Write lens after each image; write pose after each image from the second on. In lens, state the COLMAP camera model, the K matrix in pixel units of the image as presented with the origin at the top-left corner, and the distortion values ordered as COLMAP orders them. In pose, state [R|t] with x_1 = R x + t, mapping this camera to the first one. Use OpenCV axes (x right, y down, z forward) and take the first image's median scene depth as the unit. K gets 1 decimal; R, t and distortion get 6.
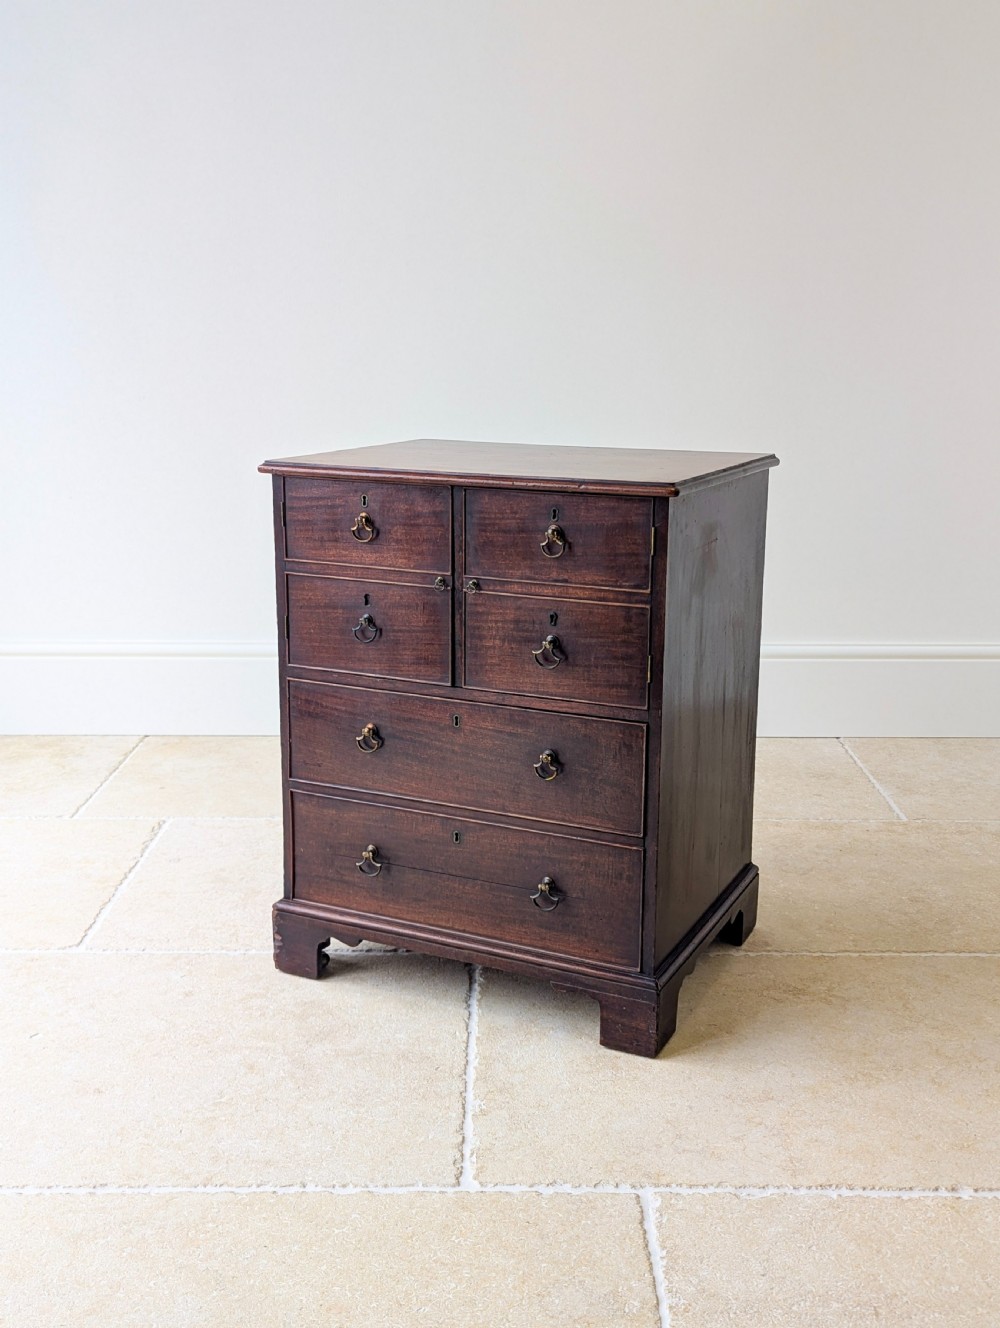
lens RADIAL K [[1462.9, 0, 511.9], [0, 1462.9, 647.7], [0, 0, 1]] dist [0.035621, 0.000000]
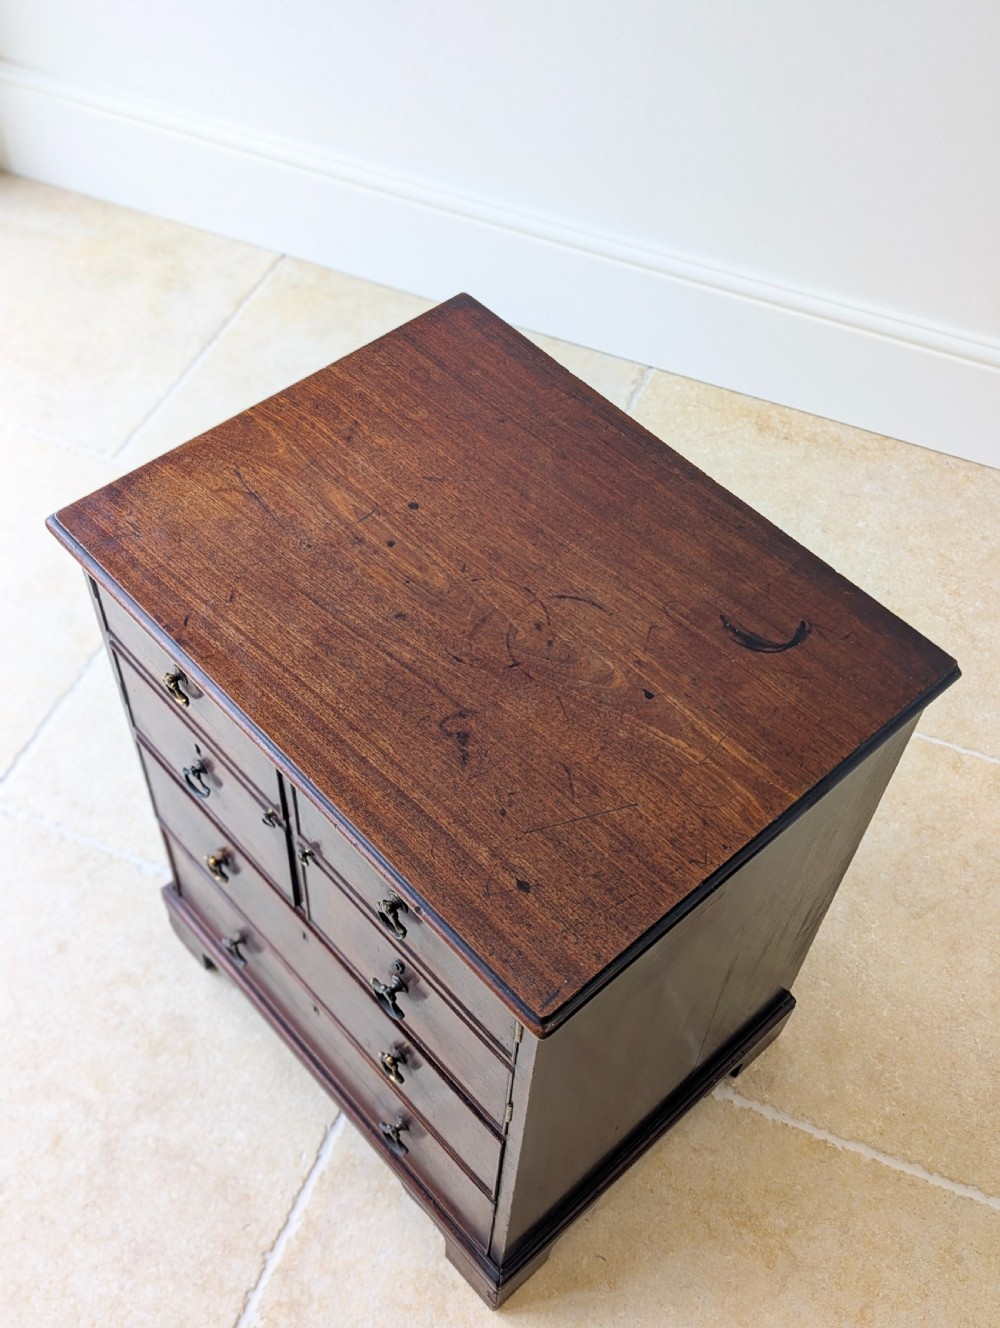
lens RADIAL K [[1462.9, 0, 534.8], [0, 1462.9, 634.8], [0, 0, 1]] dist [0.035621, 0.000000]
pose [[0.927106, 0.320596, -0.194148, 0.153822], [-0.125469, 0.753592, 0.645257, -0.523560], [0.353175, -0.573861, 0.738885, 0.605888]]
